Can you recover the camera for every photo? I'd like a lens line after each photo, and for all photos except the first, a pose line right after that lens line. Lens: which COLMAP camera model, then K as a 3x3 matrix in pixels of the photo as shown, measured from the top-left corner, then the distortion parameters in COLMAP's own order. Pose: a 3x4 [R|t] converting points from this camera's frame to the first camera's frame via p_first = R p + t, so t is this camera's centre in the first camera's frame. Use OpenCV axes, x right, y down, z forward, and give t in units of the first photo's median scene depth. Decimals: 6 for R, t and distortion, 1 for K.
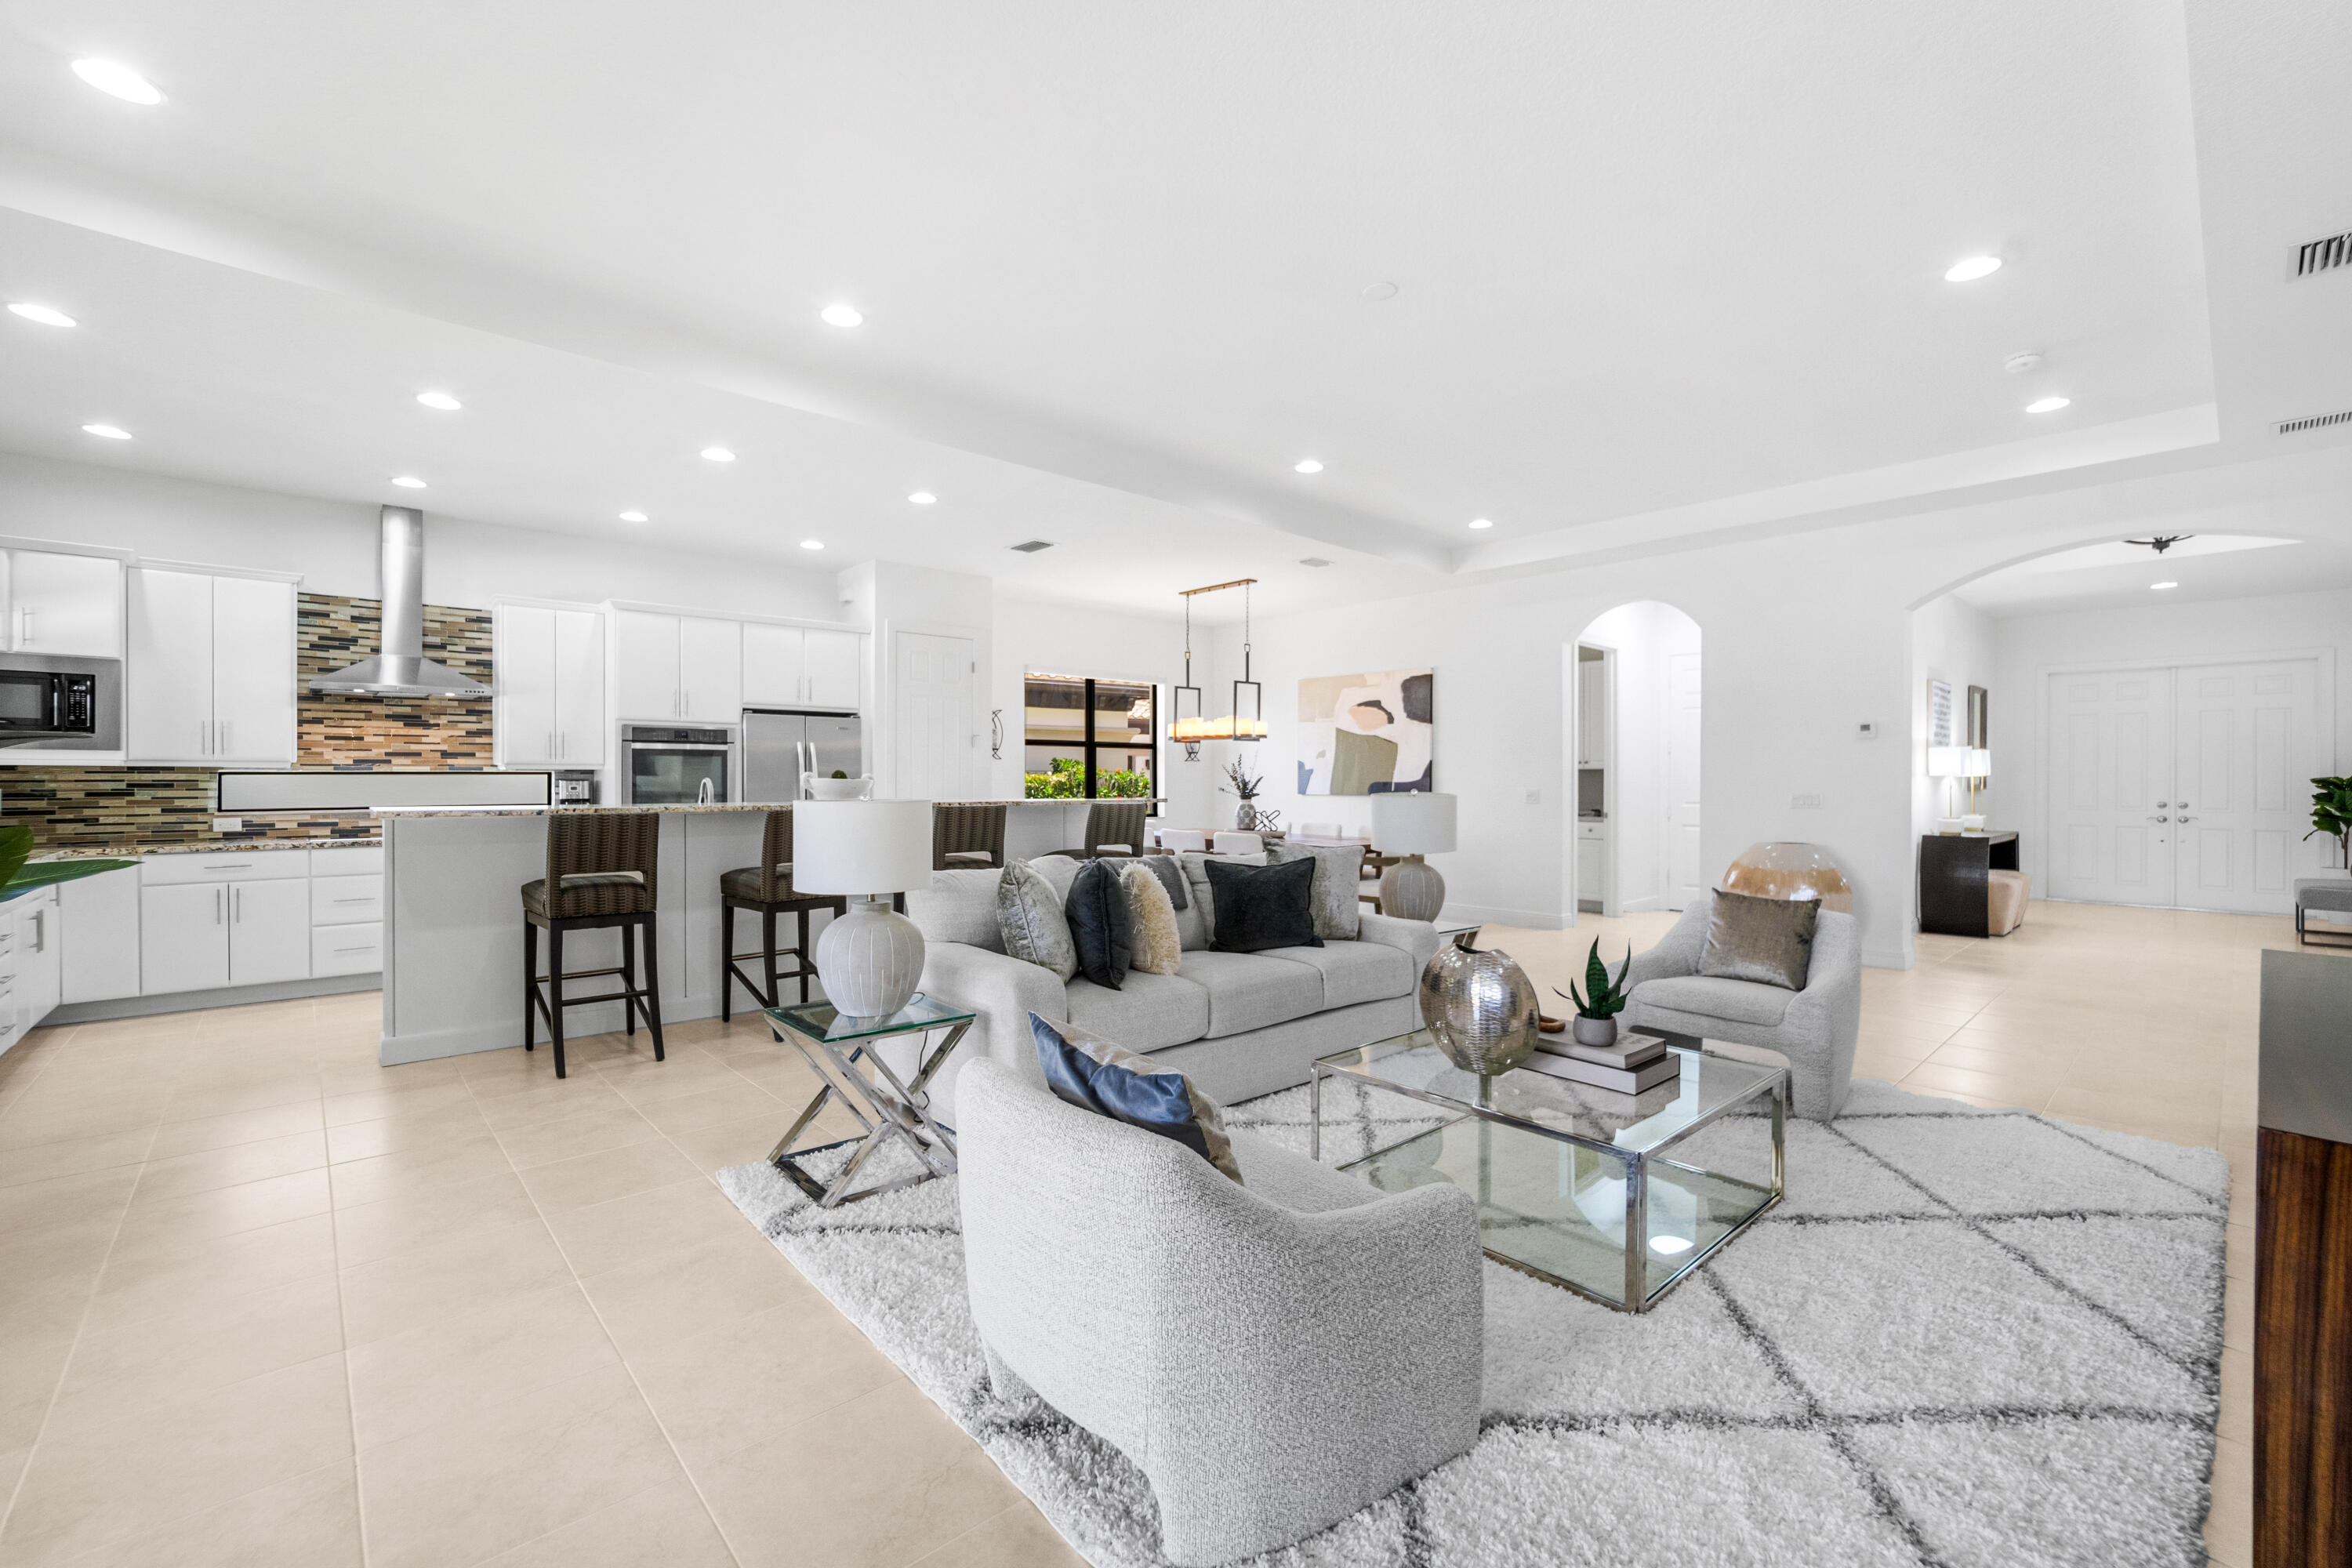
lens RADIAL K [[992.2, 0, 1141.4], [0, 992.2, 792.7], [0, 0, 1]] dist [-0.012668, 0.000474]
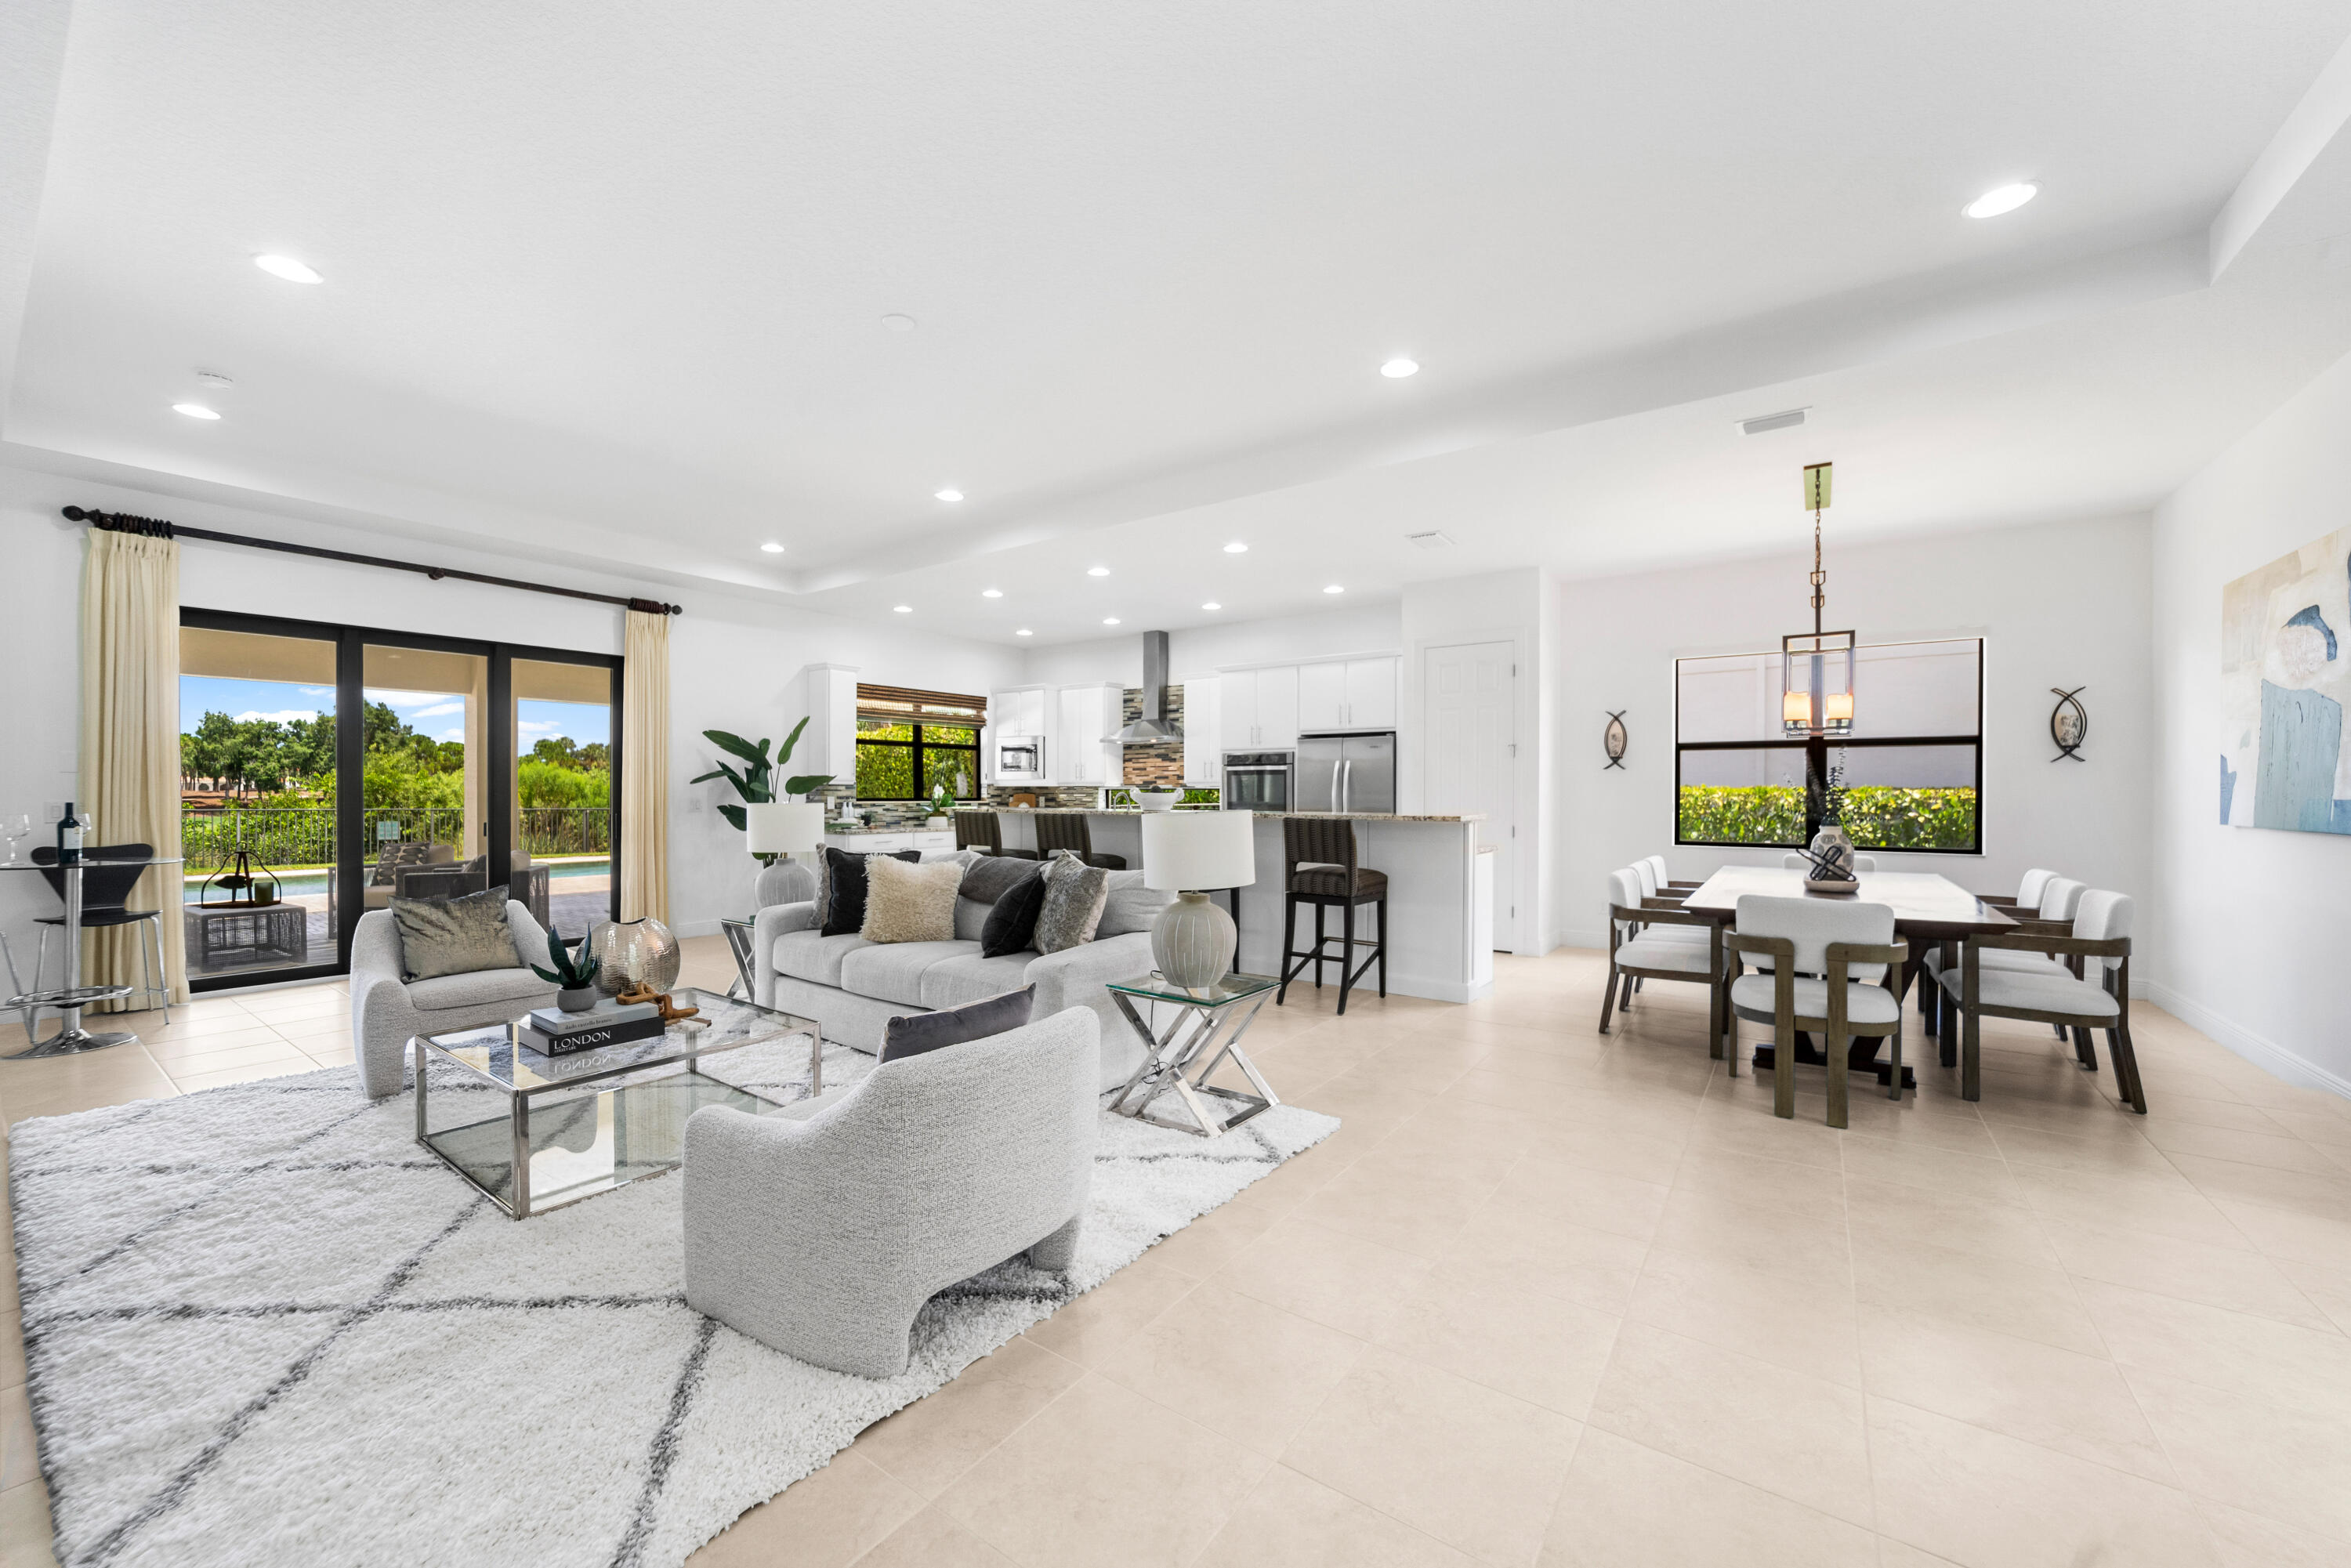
lens RADIAL K [[916.5, 0, 1148.9], [0, 916.5, 793.5], [0, 0, 1]] dist [-0.016856, 0.005169]
pose [[0.208956, 0.001603, -0.977924, 0.693992], [-0.013972, 0.999901, -0.001346, -0.008537], [0.977825, 0.013945, 0.208958, 0.590782]]
